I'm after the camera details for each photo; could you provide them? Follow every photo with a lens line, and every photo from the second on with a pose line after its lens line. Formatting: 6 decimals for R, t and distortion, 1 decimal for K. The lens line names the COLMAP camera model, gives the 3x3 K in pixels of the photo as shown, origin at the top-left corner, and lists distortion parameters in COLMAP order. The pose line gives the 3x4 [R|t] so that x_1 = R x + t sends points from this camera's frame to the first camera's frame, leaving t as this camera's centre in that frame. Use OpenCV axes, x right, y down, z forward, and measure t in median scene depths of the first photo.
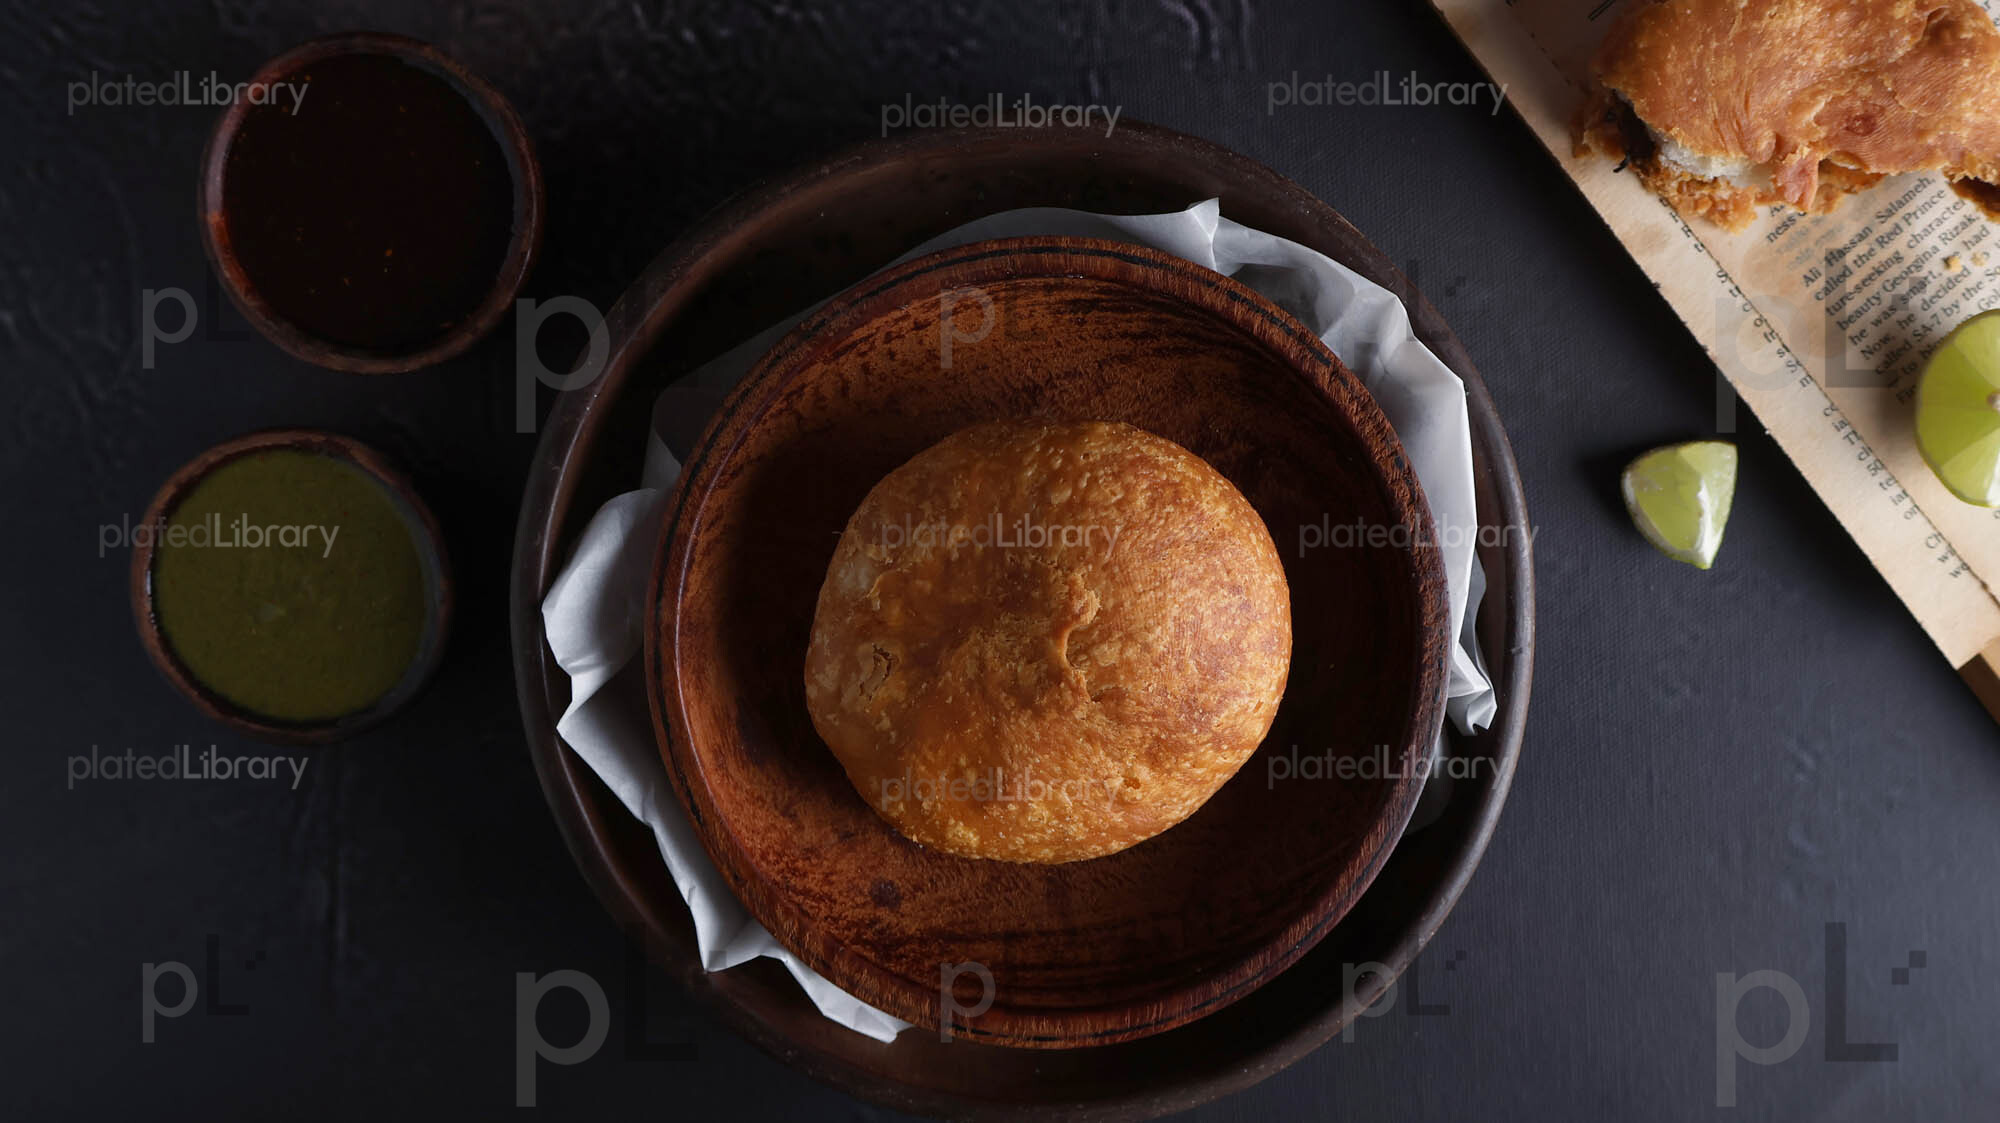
lens RADIAL K [[2044.9, 0, 1004.4], [0, 2044.9, 551.3], [0, 0, 1]] dist [0.005078, 0.001786]
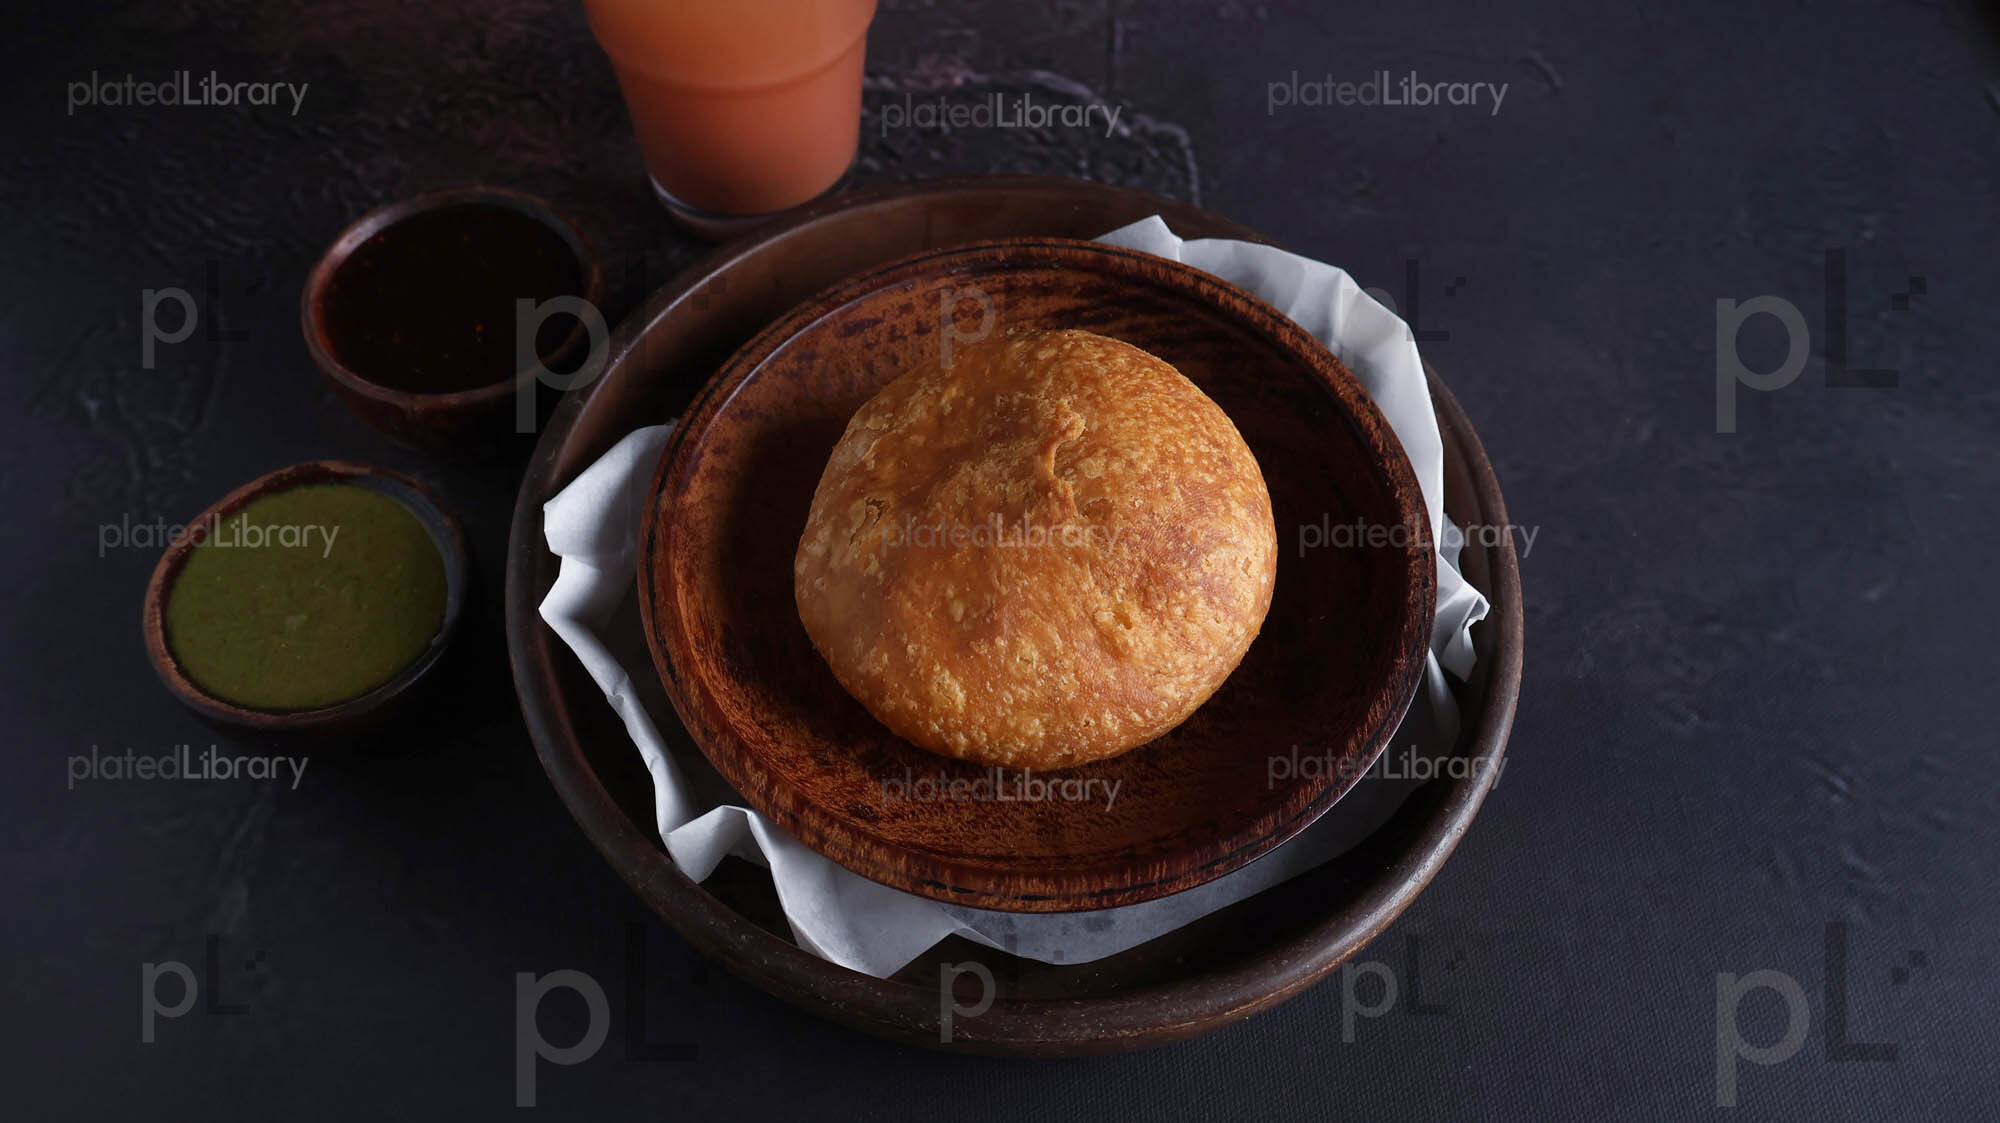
lens RADIAL K [[2043.1, 0, 1000.0], [0, 2043.1, 561.5], [0, 0, 1]] dist [0.003215, 0.008955]
pose [[0.999959, 0.006469, -0.006324, 0.009758], [-0.009026, 0.760180, -0.649649, 0.729684], [0.000604, 0.649680, 0.760208, 0.240737]]
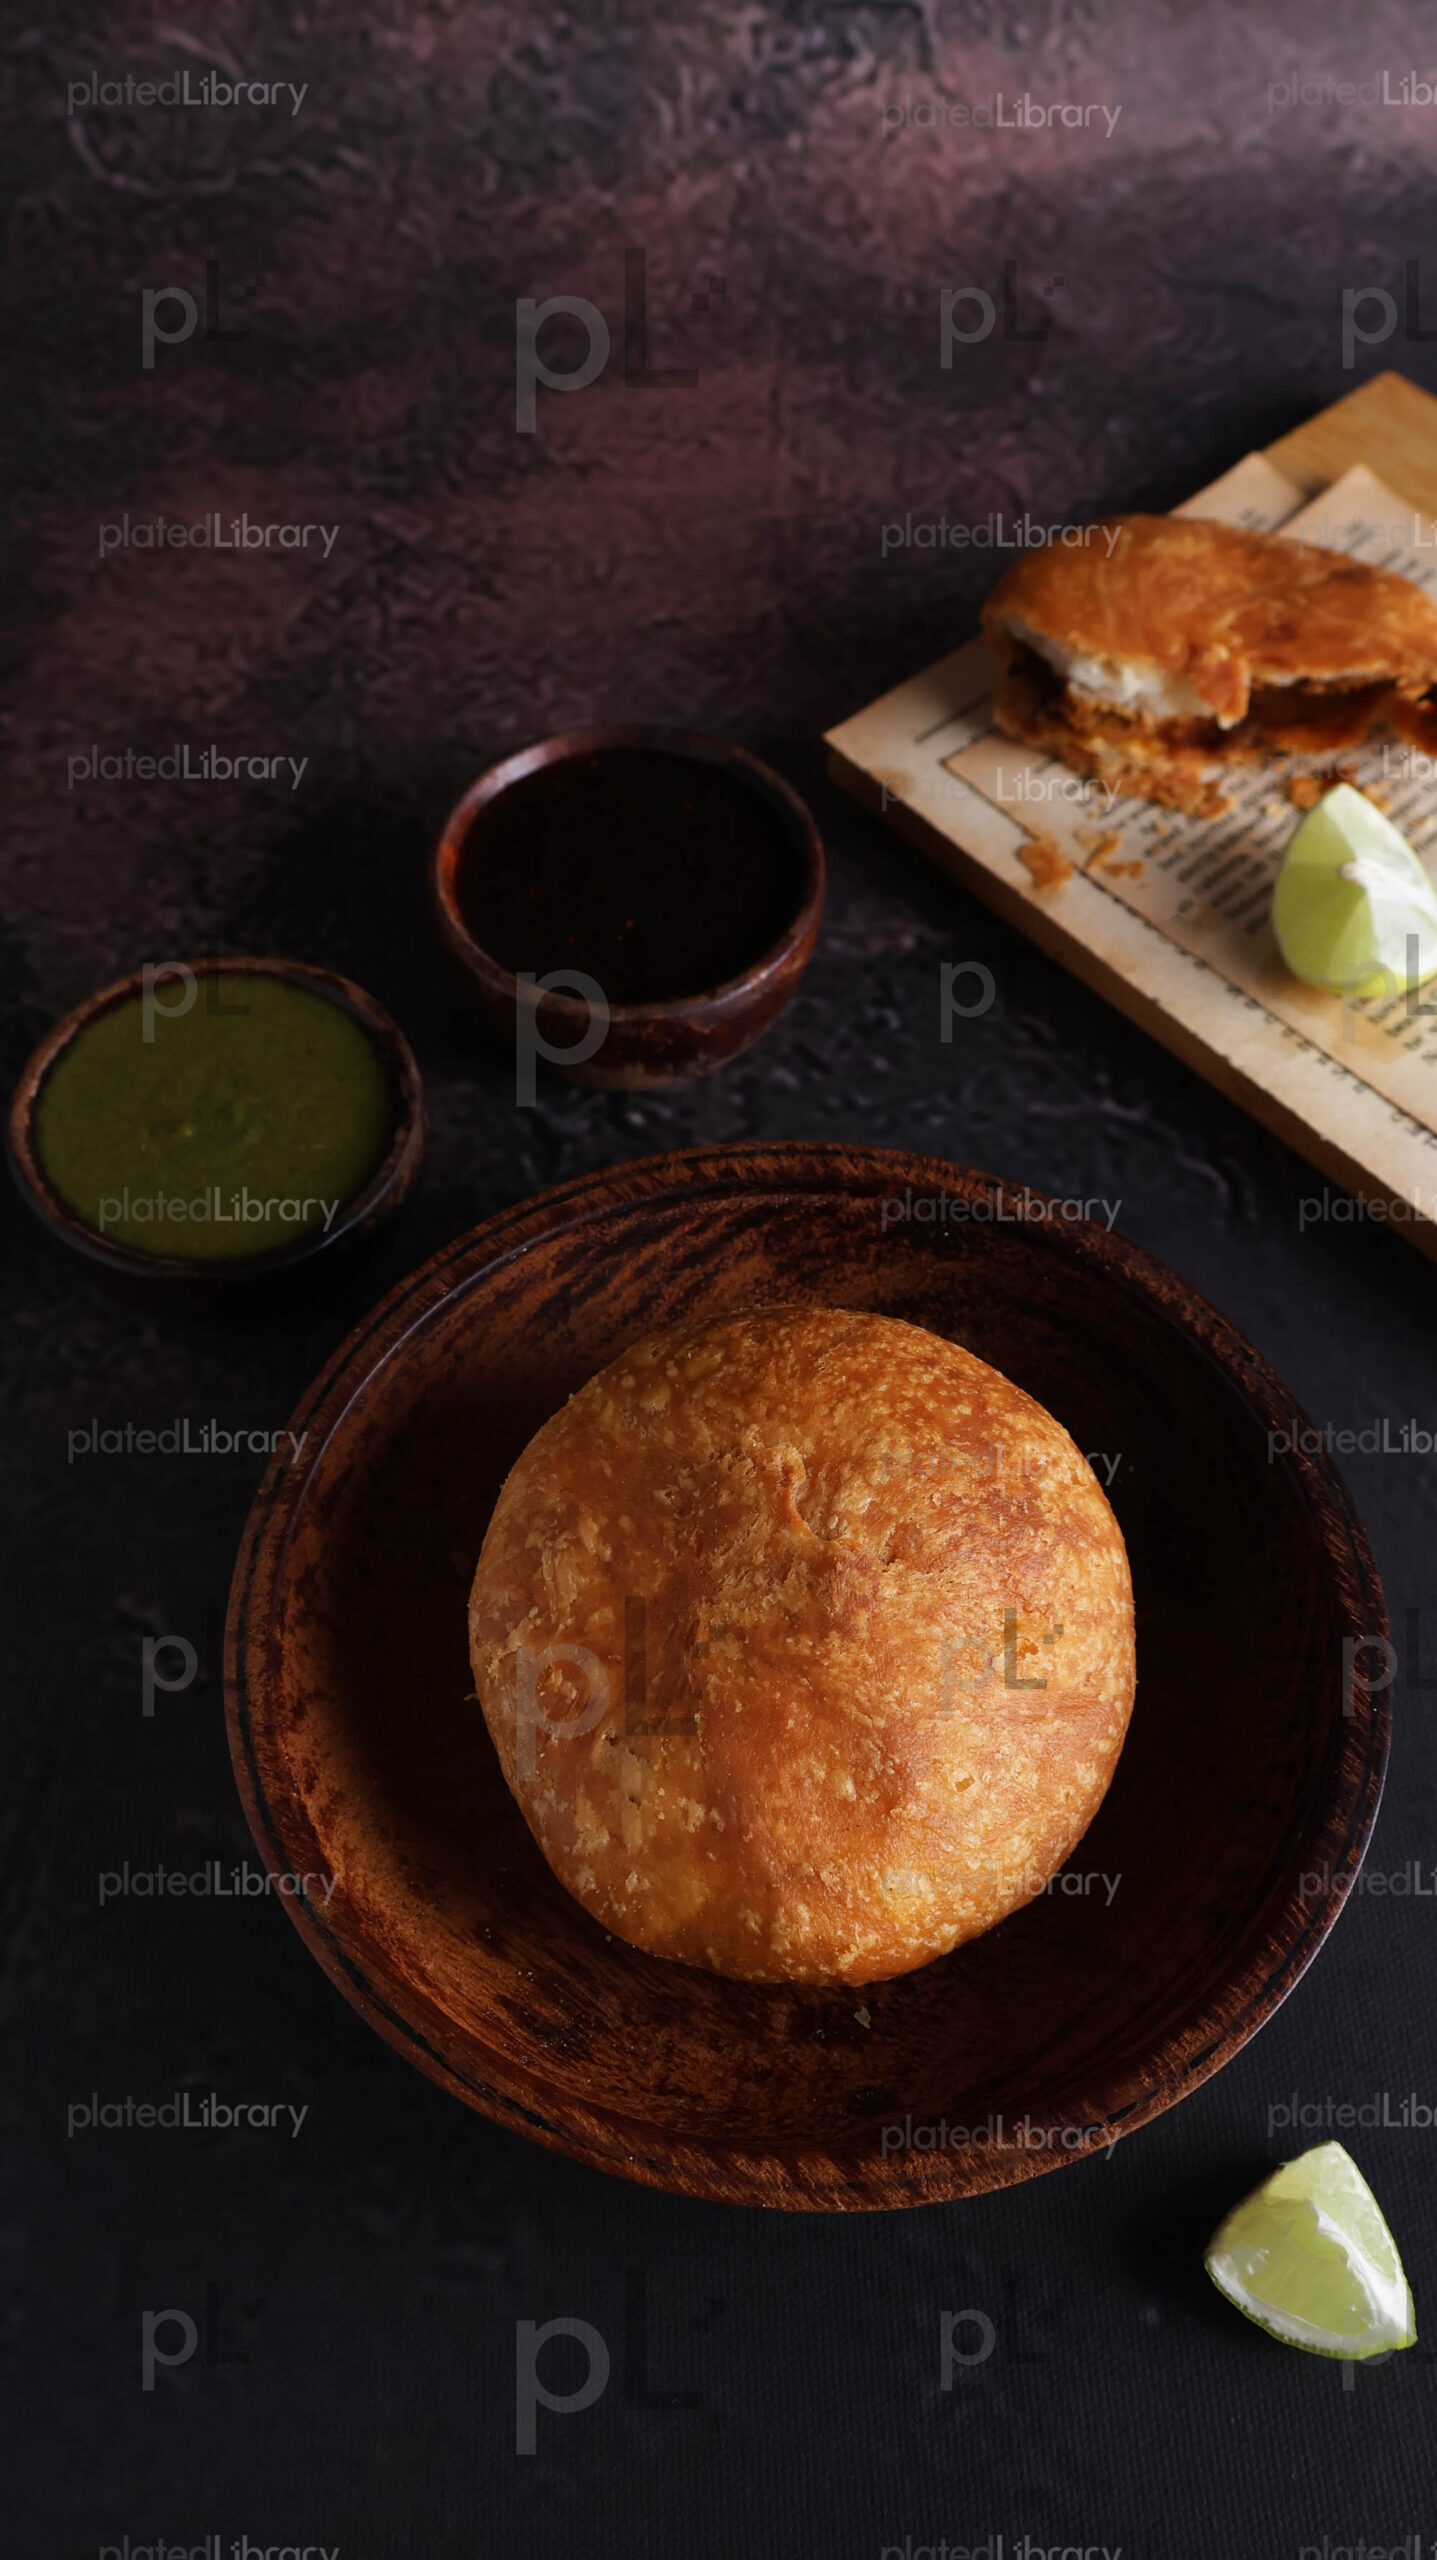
lens RADIAL K [[2617.4, 0, 718.5], [0, 2617.4, 1280.0], [0, 0, 1]] dist [0.005078, 0.001786]
pose [[0.750087, -0.567866, 0.338966, -0.243165], [0.654089, 0.561320, -0.507038, 0.424246], [0.097661, 0.602037, 0.792473, 0.220201]]
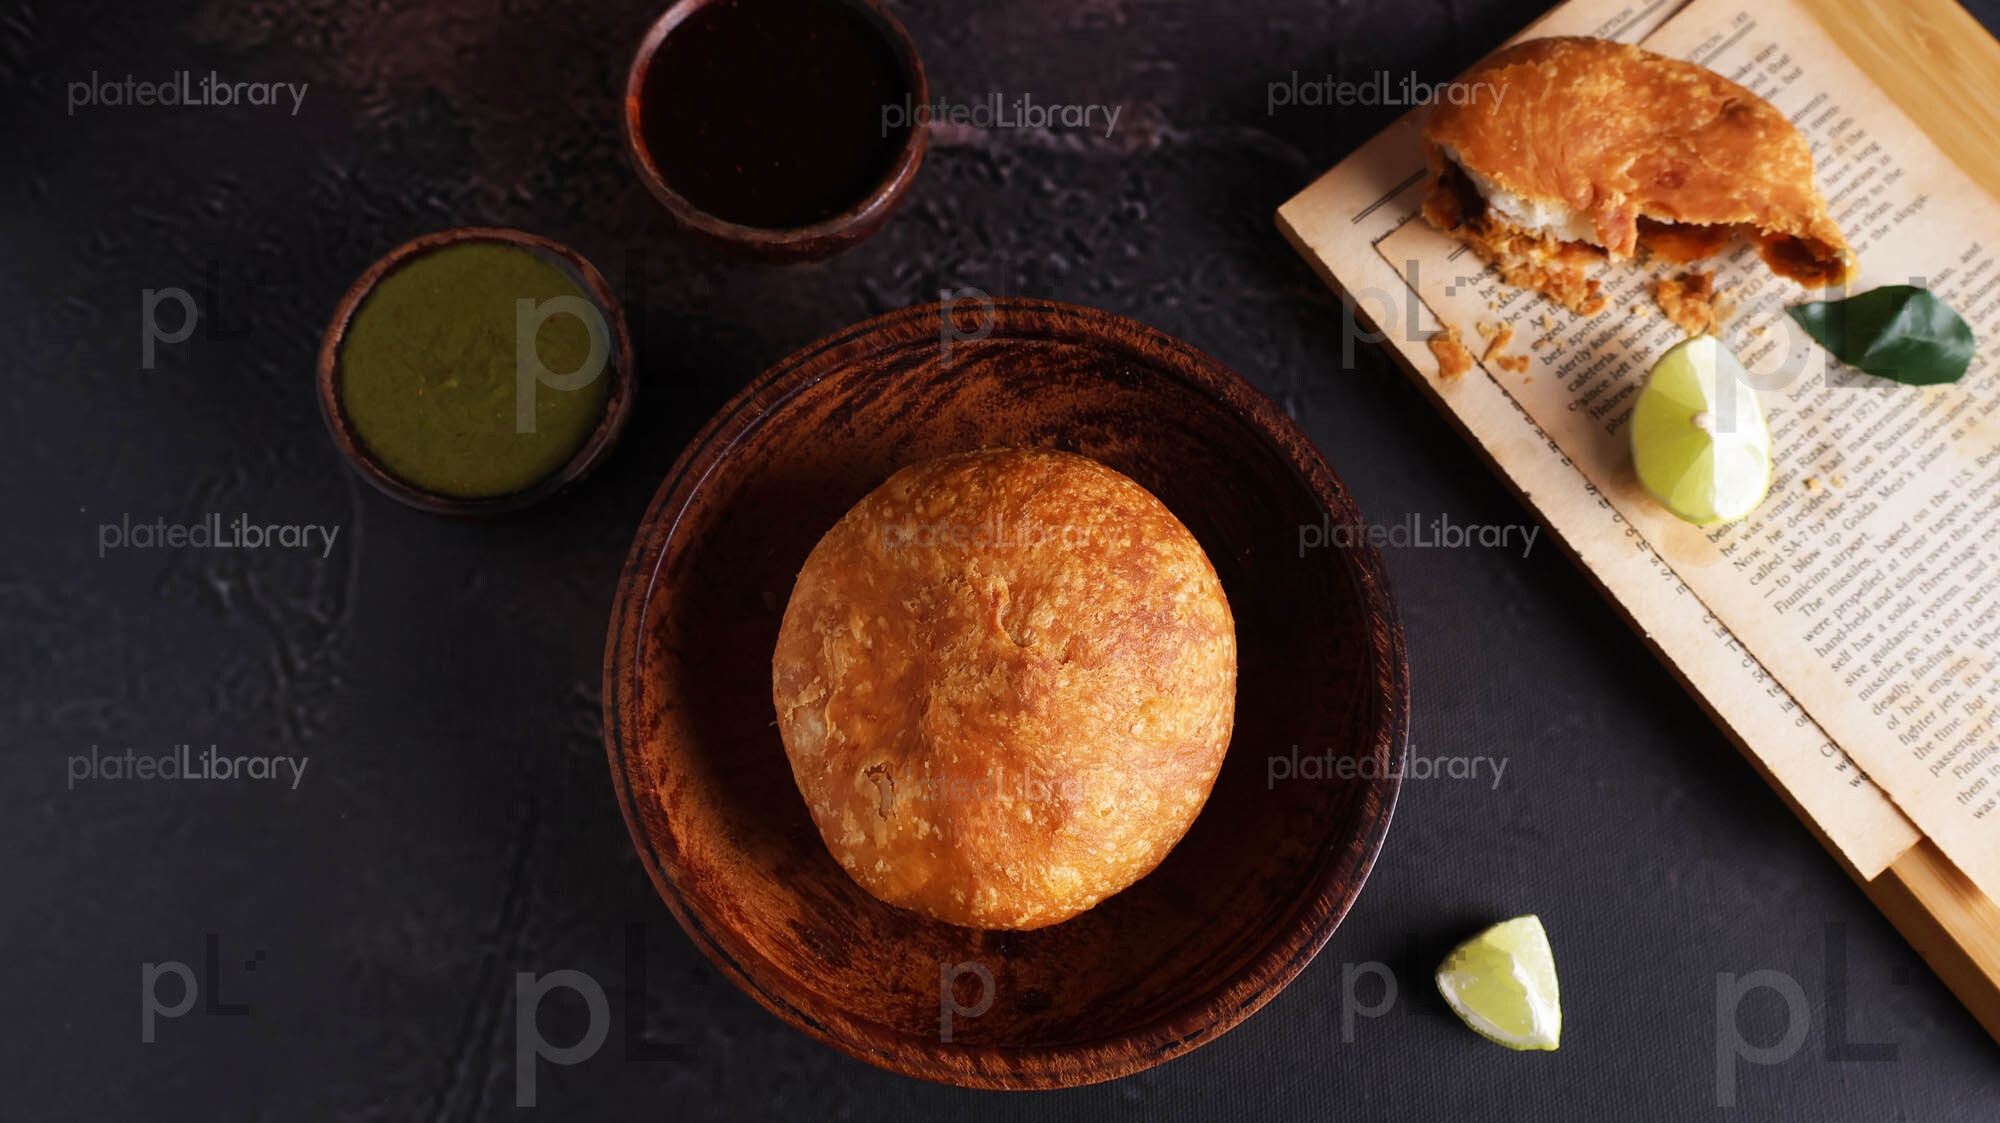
lens RADIAL K [[2044.9, 0, 1004.4], [0, 2044.9, 551.3], [0, 0, 1]] dist [0.005078, 0.001786]
pose [[0.774335, -0.611620, 0.162254, -0.106554], [0.628203, 0.712265, -0.313114, 0.322766], [0.075939, 0.344384, 0.935753, 0.035009]]
